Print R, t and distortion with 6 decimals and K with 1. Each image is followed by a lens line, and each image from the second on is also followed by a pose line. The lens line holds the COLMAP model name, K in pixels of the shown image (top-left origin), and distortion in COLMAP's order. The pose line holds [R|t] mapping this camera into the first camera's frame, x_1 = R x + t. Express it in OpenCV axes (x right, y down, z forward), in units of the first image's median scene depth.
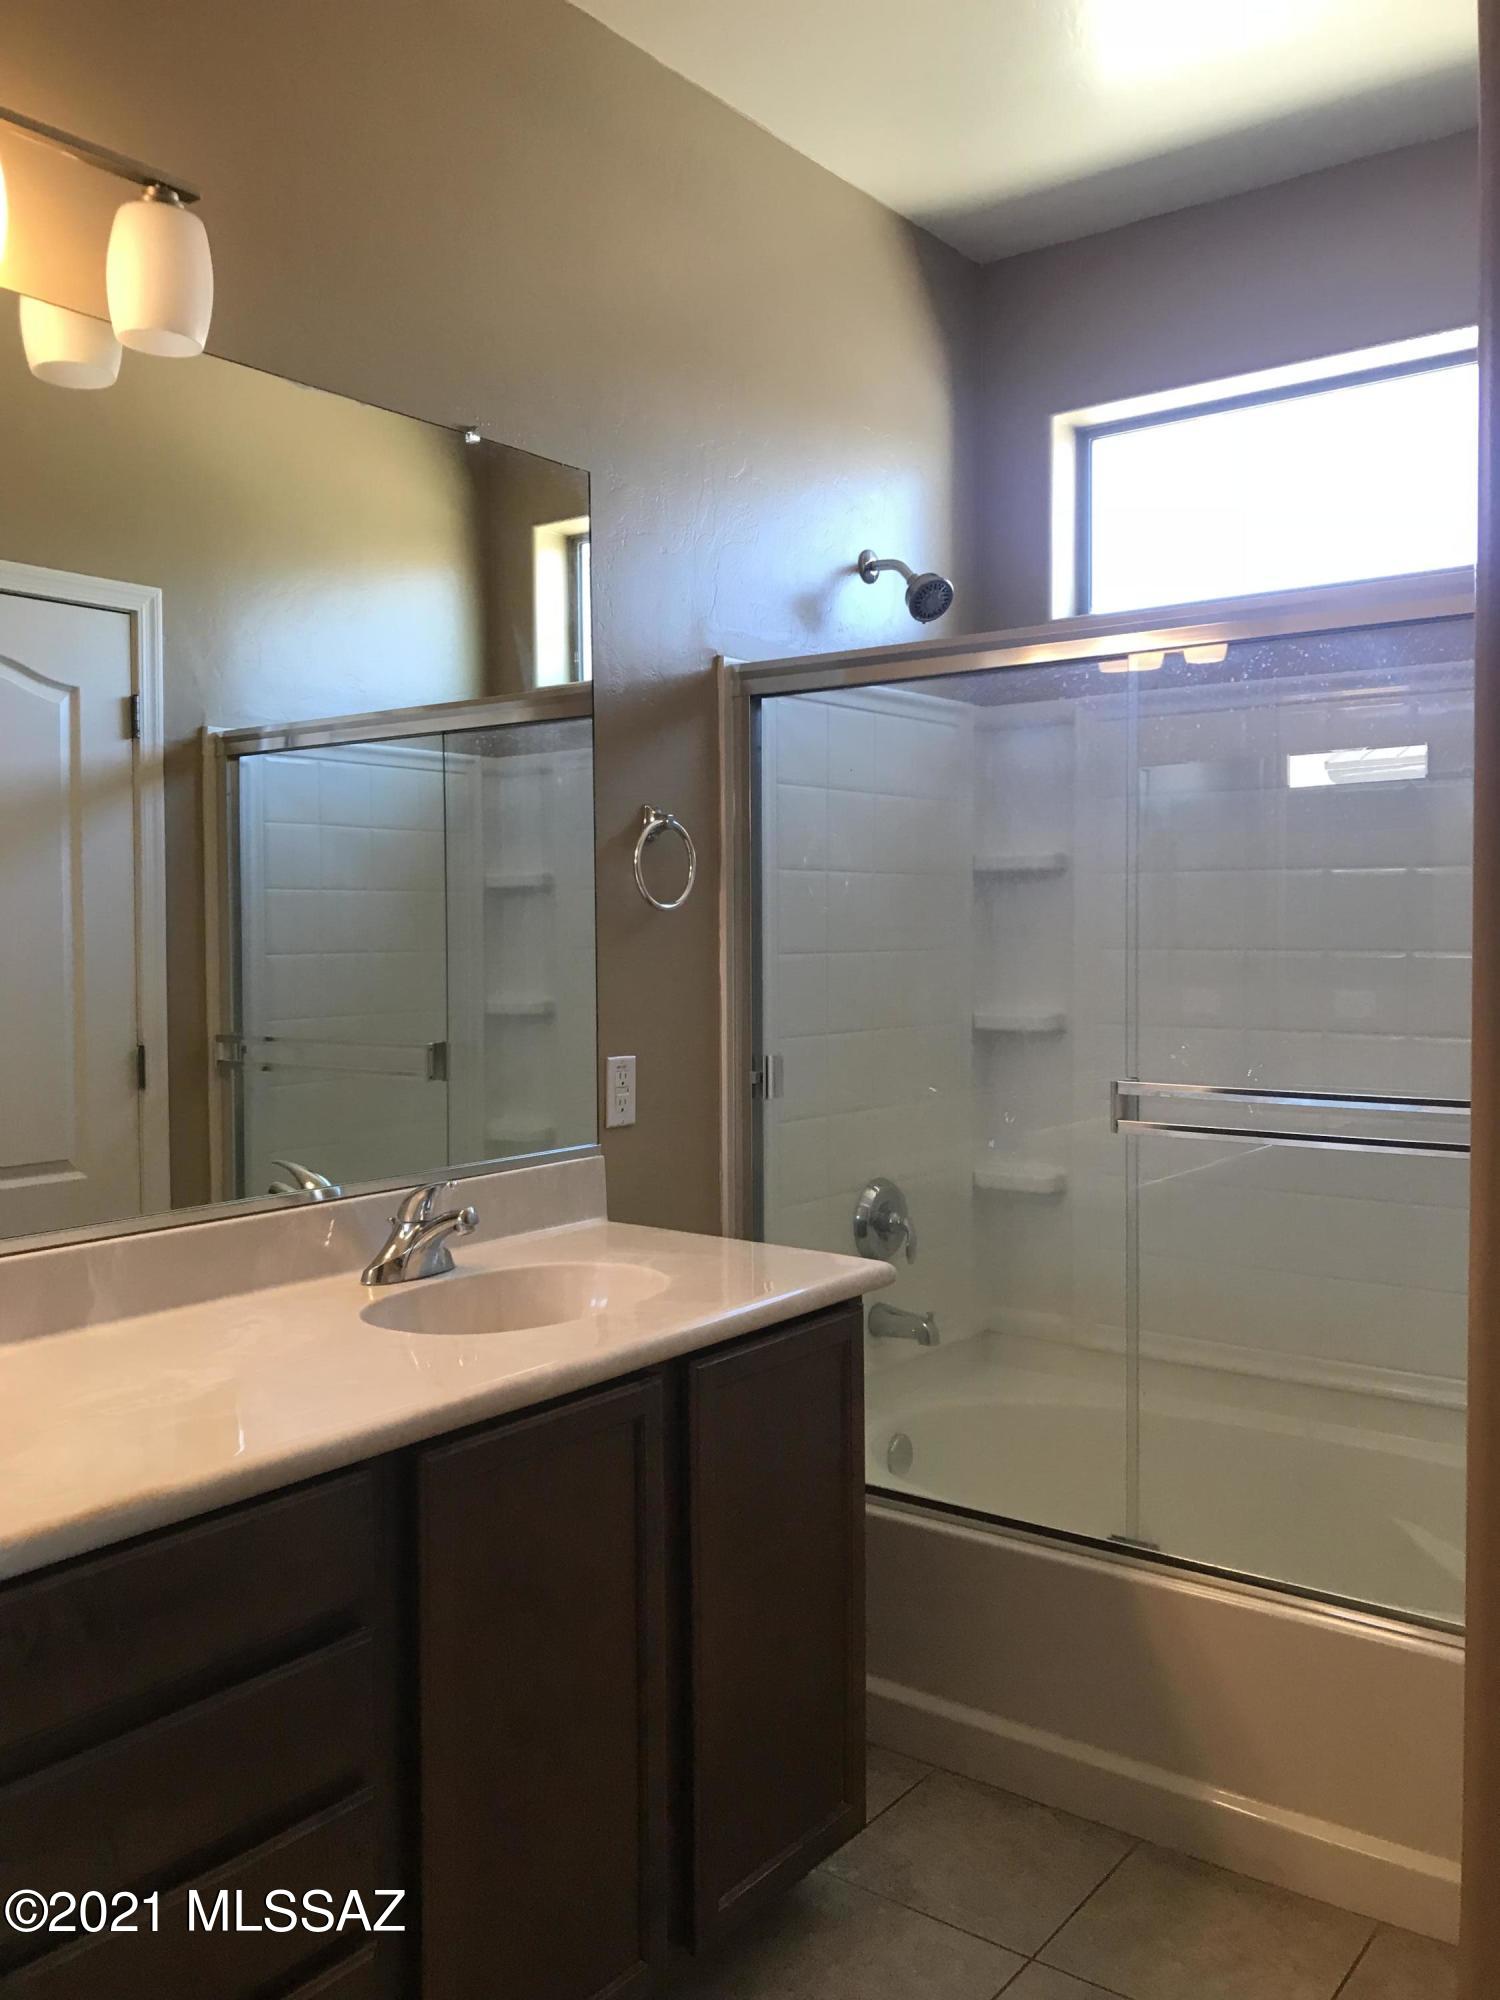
lens RADIAL K [[1633.3, 0, 778.9], [0, 1633.3, 972.3], [0, 0, 1]] dist [0.009425, -0.010332]
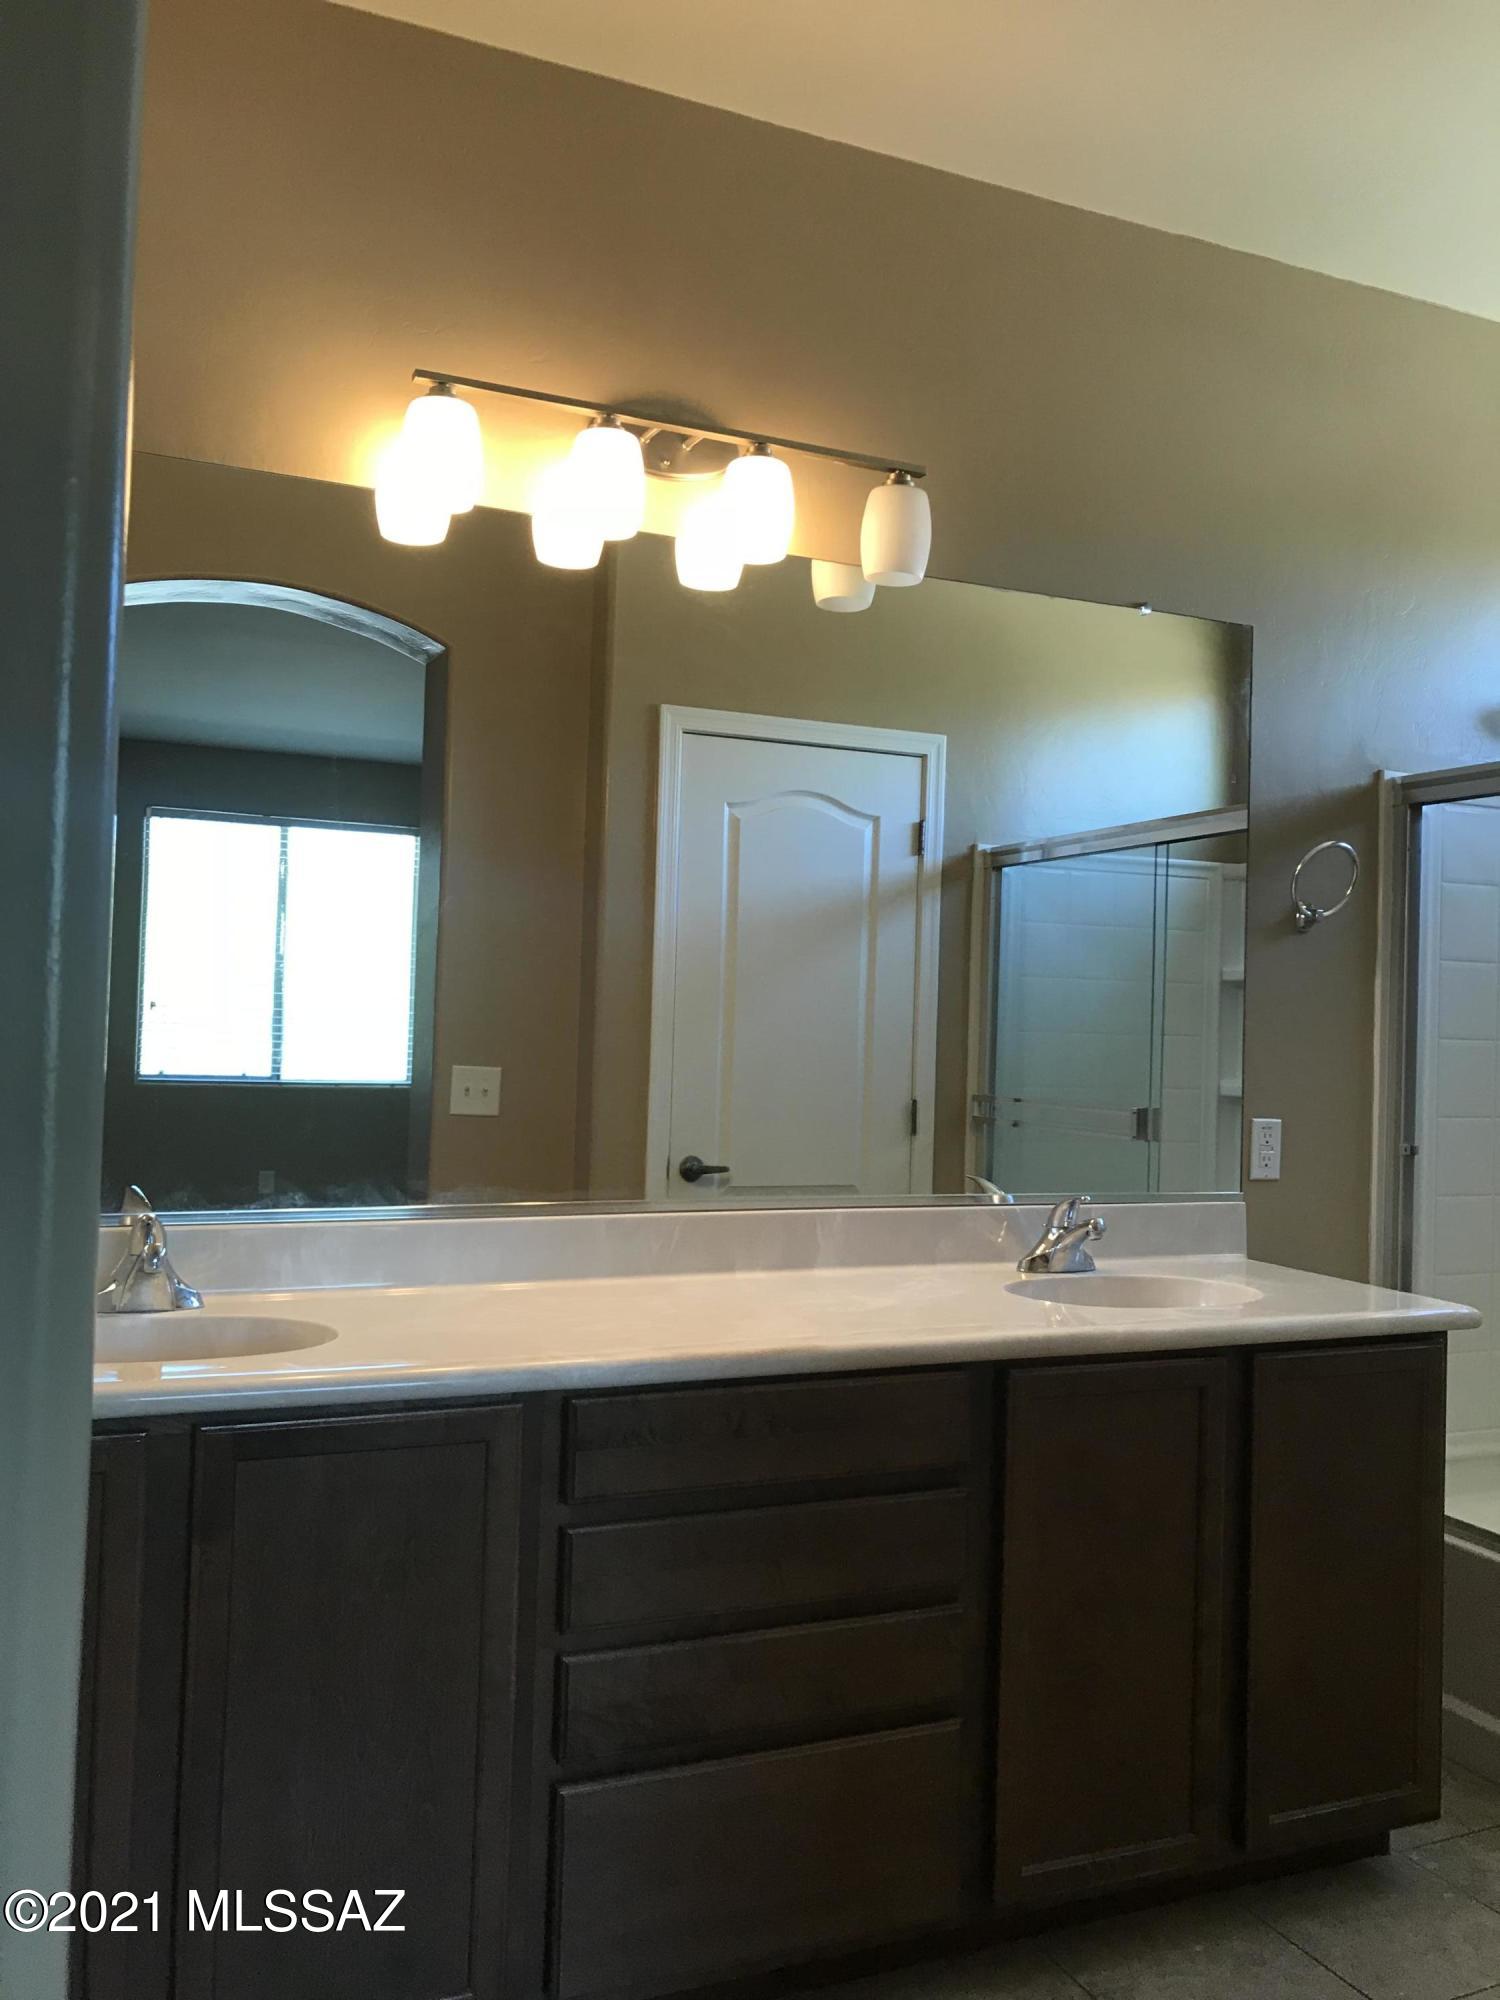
lens RADIAL K [[1648.8, 0, 750.0], [0, 1648.8, 1000.0], [0, 0, 1]] dist [0.058956, -0.080558]
pose [[0.863993, 0.022276, -0.503011, 0.164808], [-0.047217, 0.998203, -0.036897, 0.026162], [0.501286, 0.055630, 0.863492, -0.192069]]
